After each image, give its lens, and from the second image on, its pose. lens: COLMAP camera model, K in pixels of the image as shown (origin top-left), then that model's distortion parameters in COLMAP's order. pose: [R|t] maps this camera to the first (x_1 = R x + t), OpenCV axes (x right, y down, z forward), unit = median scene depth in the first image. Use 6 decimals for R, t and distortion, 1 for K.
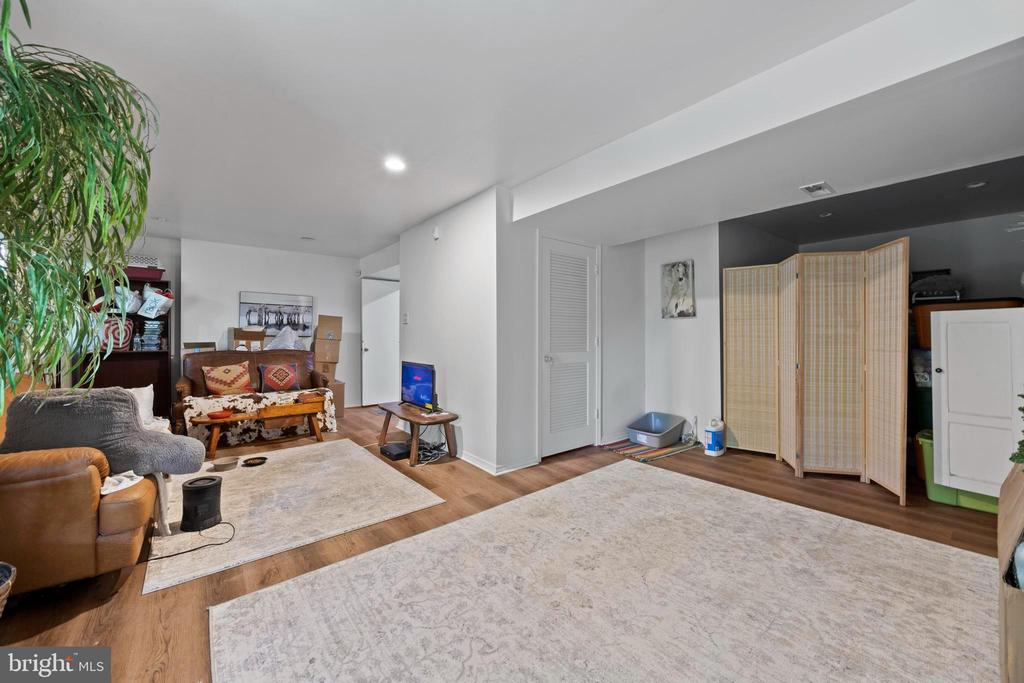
lens RADIAL K [[394.8, 0, 513.7], [0, 394.8, 337.1], [0, 0, 1]] dist [-0.002019, -0.000124]
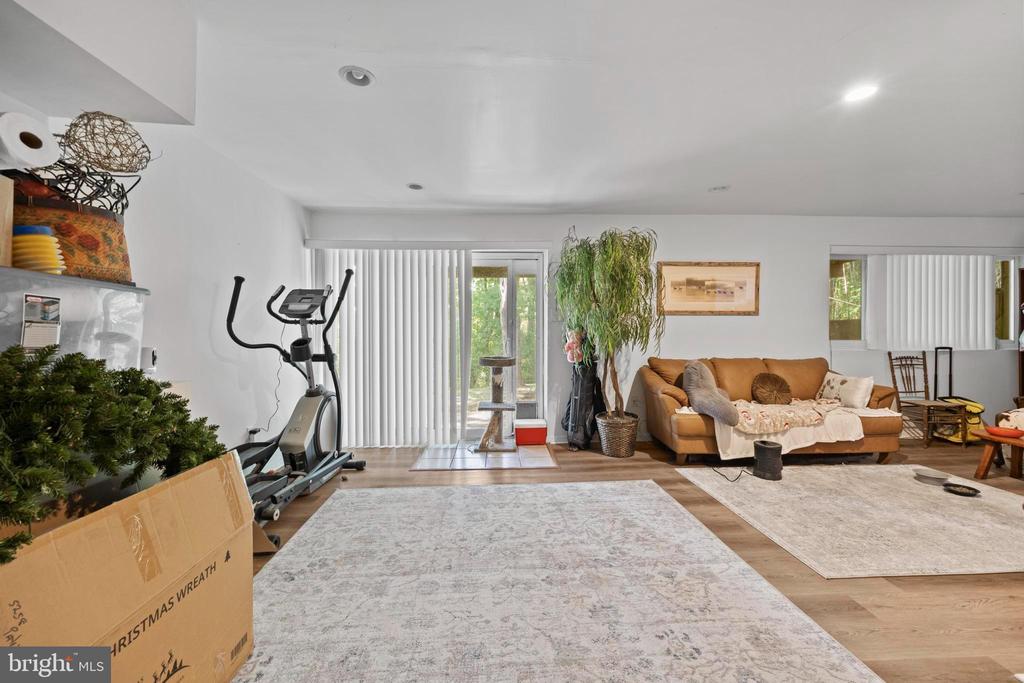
lens RADIAL K [[411.9, 0, 512.0], [0, 411.9, 341.5], [0, 0, 1]] dist [0.002658, 0.000046]
pose [[-0.598037, 0.017798, -0.801271, 0.885028], [0.002038, 0.999784, 0.020686, -0.007038], [0.801466, 0.010738, -0.597944, 1.228394]]
